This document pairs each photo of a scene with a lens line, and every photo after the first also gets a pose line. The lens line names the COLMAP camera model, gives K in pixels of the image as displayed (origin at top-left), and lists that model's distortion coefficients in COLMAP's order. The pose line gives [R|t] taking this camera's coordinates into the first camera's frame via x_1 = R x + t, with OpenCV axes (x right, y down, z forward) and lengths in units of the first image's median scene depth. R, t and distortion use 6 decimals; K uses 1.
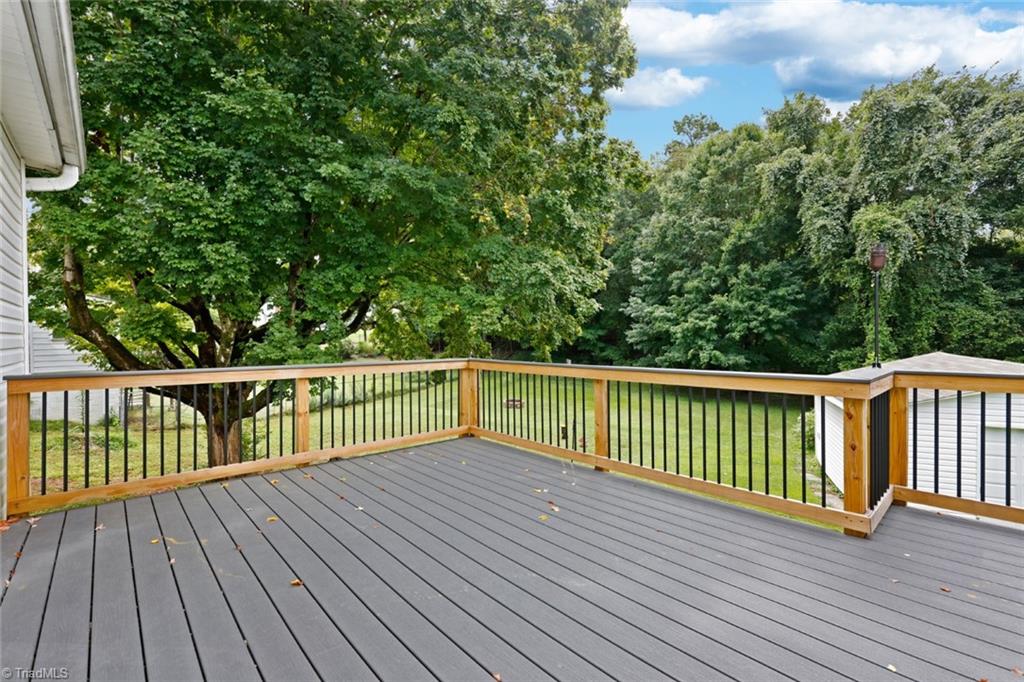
lens RADIAL K [[449.1, 0, 516.0], [0, 449.1, 345.9], [0, 0, 1]] dist [0.006474, 0.000108]
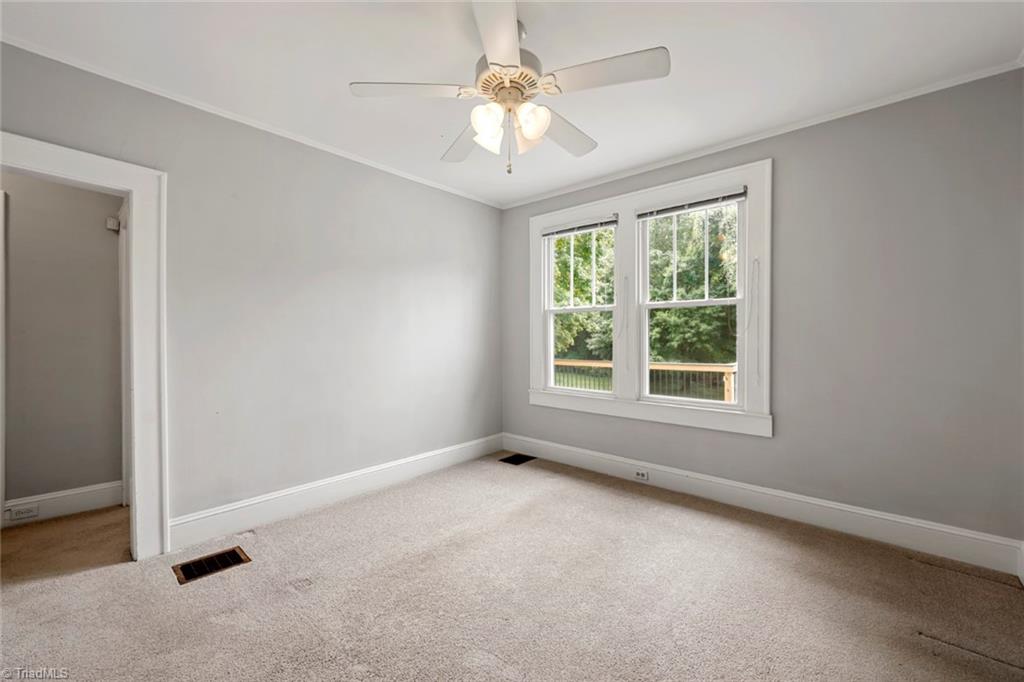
lens RADIAL K [[409.9, 0, 517.8], [0, 409.9, 343.6], [0, 0, 1]] dist [-0.003355, -0.000316]
pose [[0.995543, 0.008000, 0.093970, -0.058226], [-0.006267, 0.999805, -0.018722, -0.000308], [-0.094101, 0.018049, 0.995399, -0.105368]]
